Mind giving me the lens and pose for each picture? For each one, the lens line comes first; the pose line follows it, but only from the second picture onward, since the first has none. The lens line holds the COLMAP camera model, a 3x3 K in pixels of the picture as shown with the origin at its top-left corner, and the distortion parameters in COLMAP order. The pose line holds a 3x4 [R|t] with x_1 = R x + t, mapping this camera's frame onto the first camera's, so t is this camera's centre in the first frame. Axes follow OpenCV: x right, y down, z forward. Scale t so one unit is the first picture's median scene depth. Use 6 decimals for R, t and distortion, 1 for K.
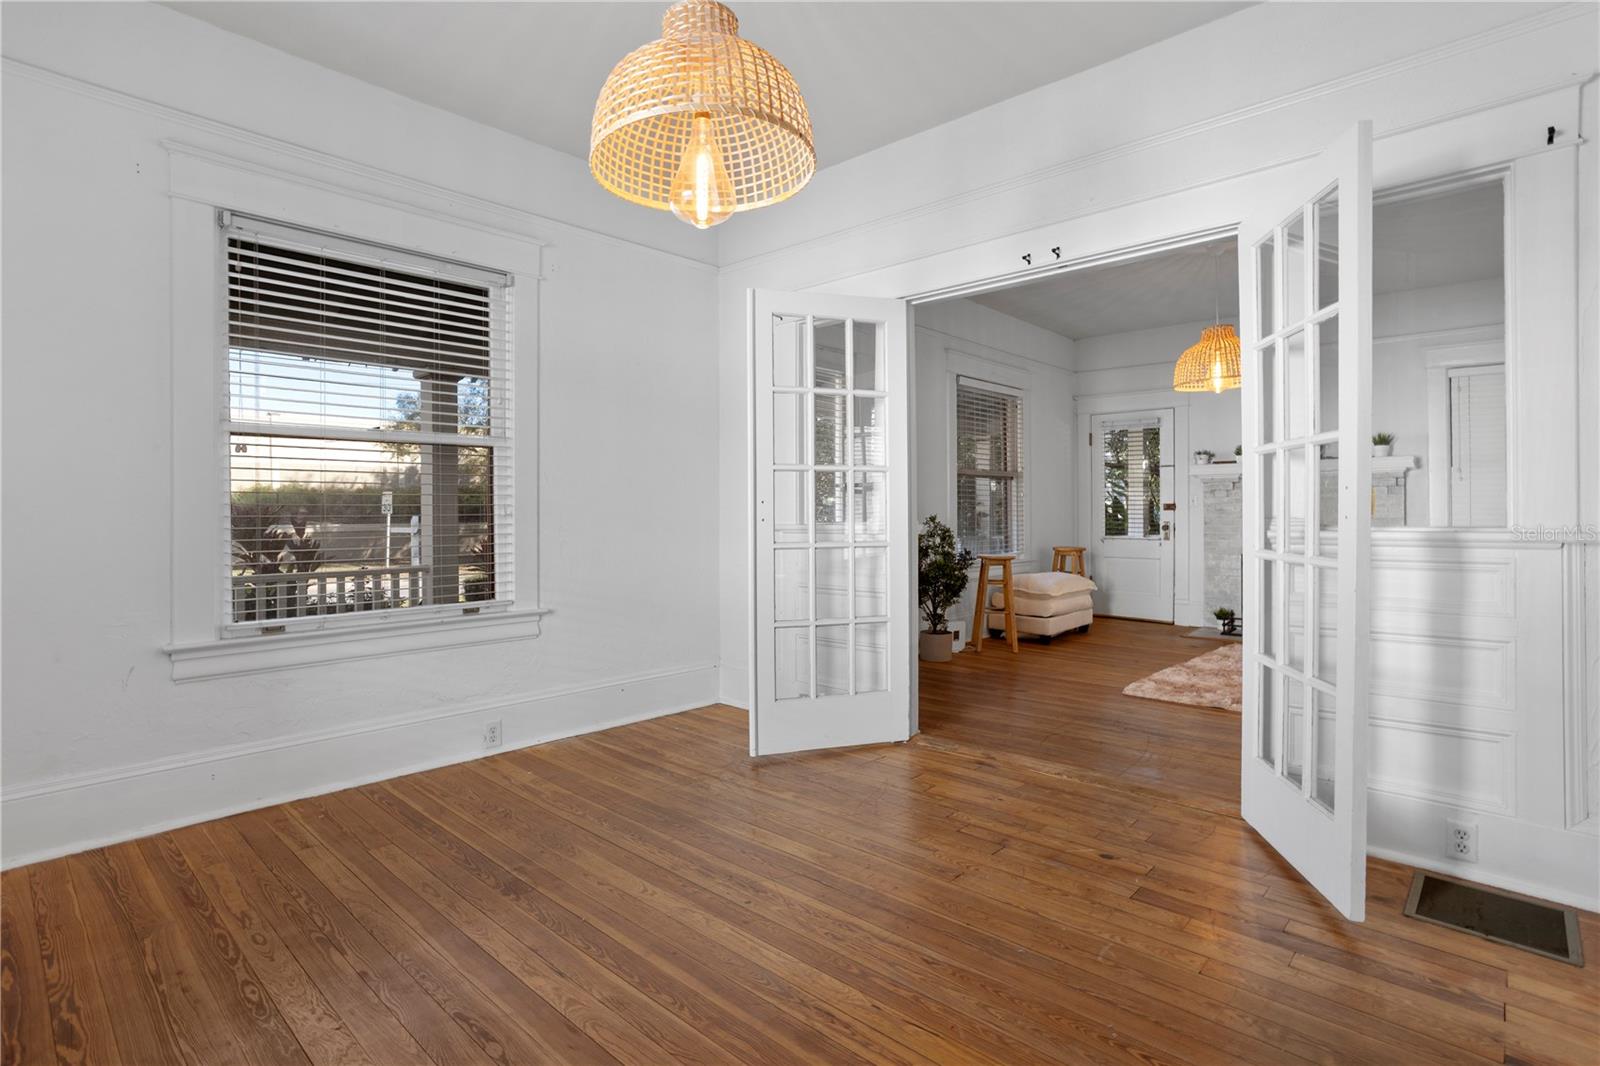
lens RADIAL K [[792.3, 0, 800.0], [0, 792.3, 498.2], [0, 0, 1]] dist [-0.062815, 0.031001]
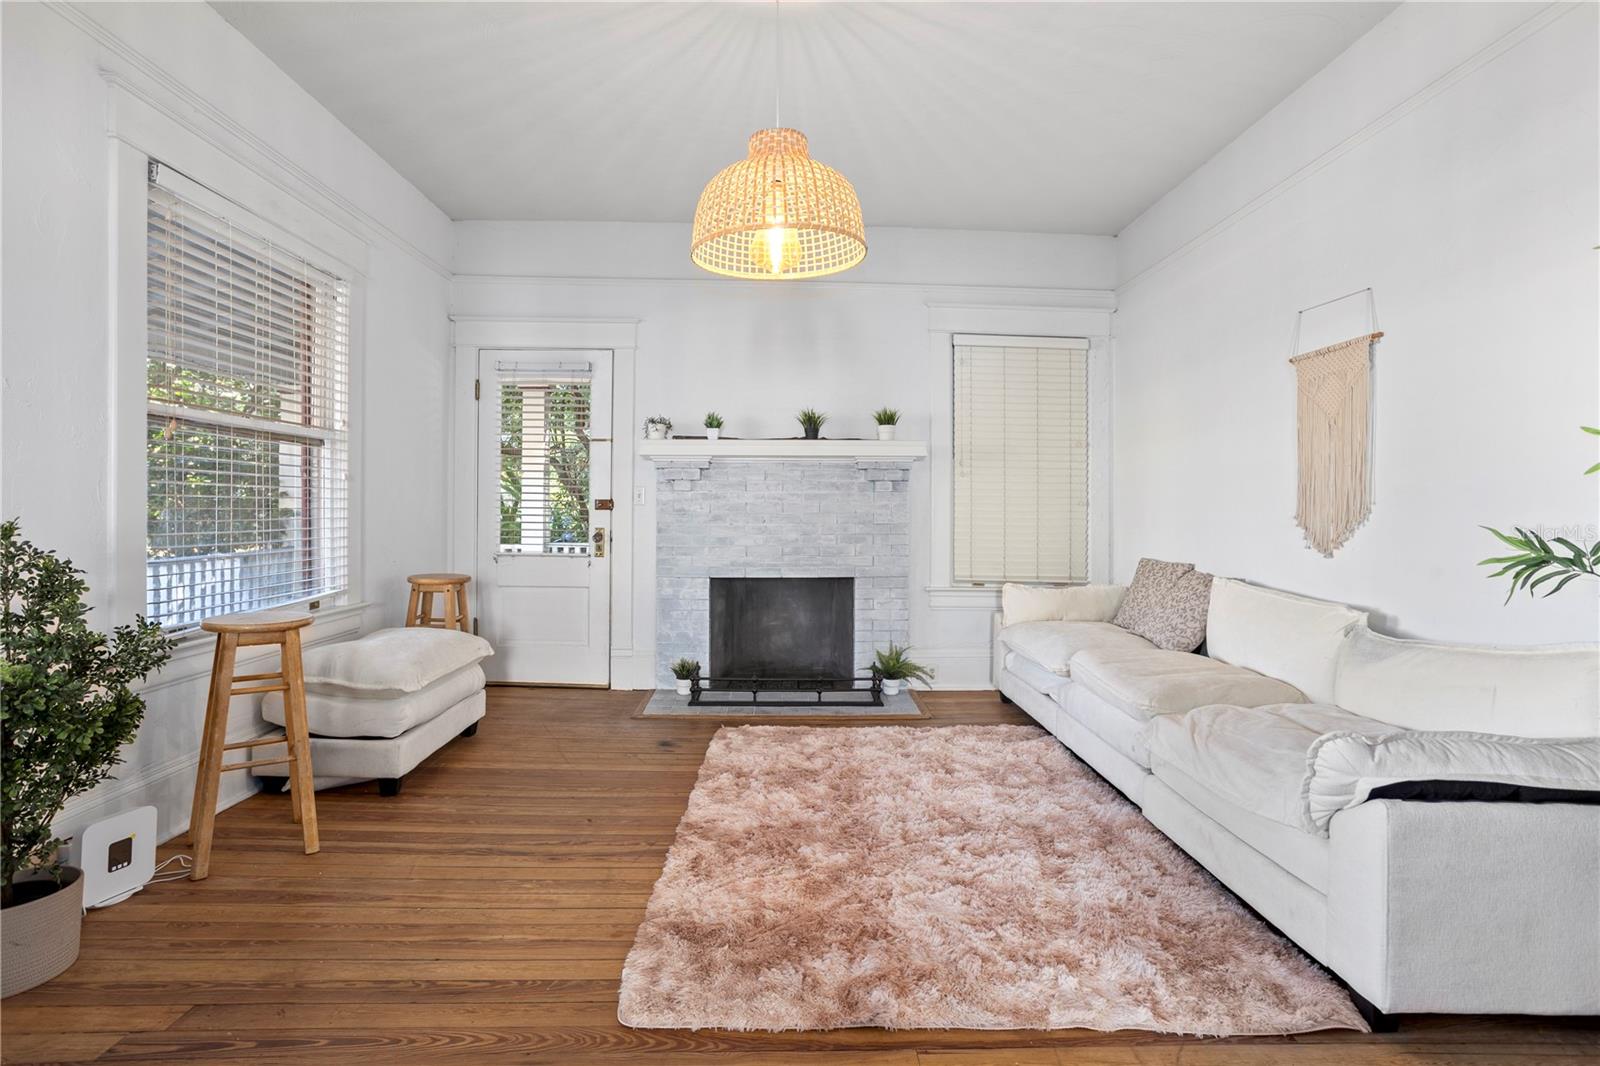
lens RADIAL K [[794.0, 0, 797.6], [0, 794.0, 518.6], [0, 0, 1]] dist [-0.041037, 0.032720]
pose [[0.719203, -0.000305, 0.694799, 0.177180], [-0.021794, 0.999498, 0.022998, 0.005470], [-0.694458, -0.031682, 0.718836, 0.547375]]
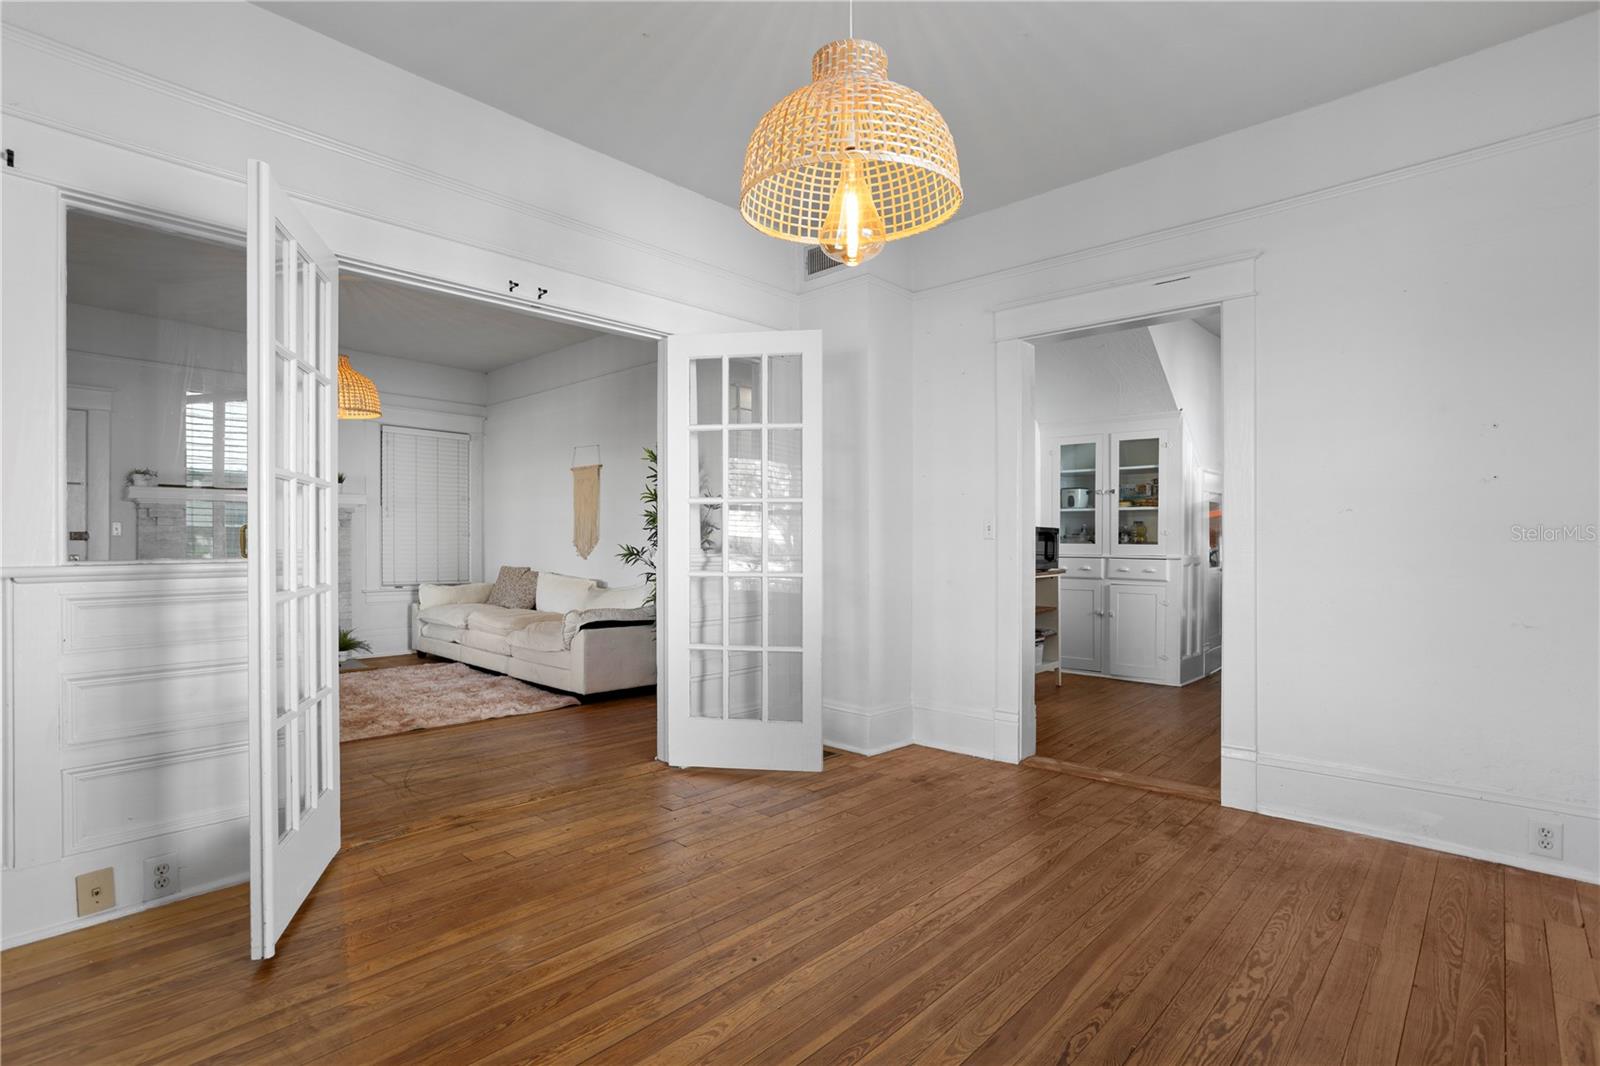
lens RADIAL K [[774.5, 0, 805.9], [0, 774.5, 524.5], [0, 0, 1]] dist [-0.050265, 0.030021]
pose [[0.001642, 0.024065, 0.999709, -0.365778], [-0.020053, 0.999510, -0.024028, 0.004331], [-0.999798, -0.020007, 0.002124, 0.344242]]
